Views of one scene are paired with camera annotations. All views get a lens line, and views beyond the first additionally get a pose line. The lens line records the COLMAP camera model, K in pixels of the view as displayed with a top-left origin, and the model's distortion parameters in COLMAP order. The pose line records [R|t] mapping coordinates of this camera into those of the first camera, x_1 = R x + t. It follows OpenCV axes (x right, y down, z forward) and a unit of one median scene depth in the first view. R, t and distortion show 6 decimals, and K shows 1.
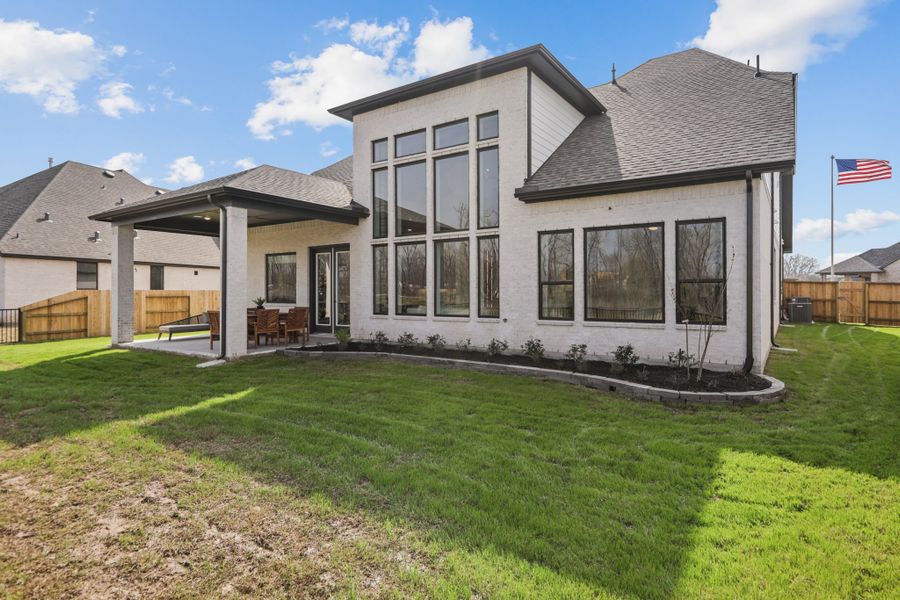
lens RADIAL K [[491.2, 0, 450.0], [0, 491.2, 300.0], [0, 0, 1]] dist [-0.001071, 0.000911]
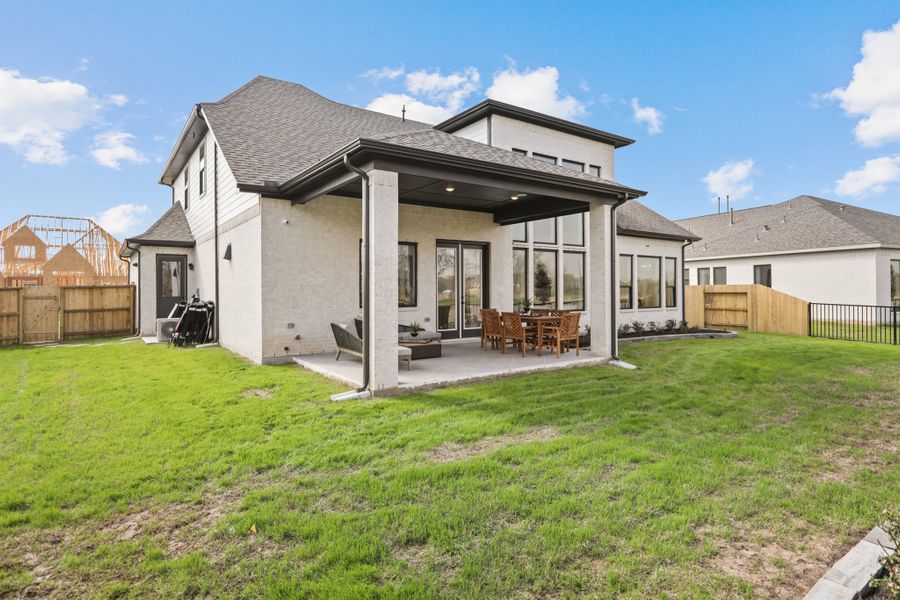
lens RADIAL K [[491.2, 0, 450.0], [0, 491.2, 300.0], [0, 0, 1]] dist [-0.001071, 0.000911]
pose [[0.349913, -0.006385, 0.936760, -1.113779], [0.028914, 0.999574, -0.003987, 0.000462], [-0.936336, 0.028480, 0.349949, 0.720645]]
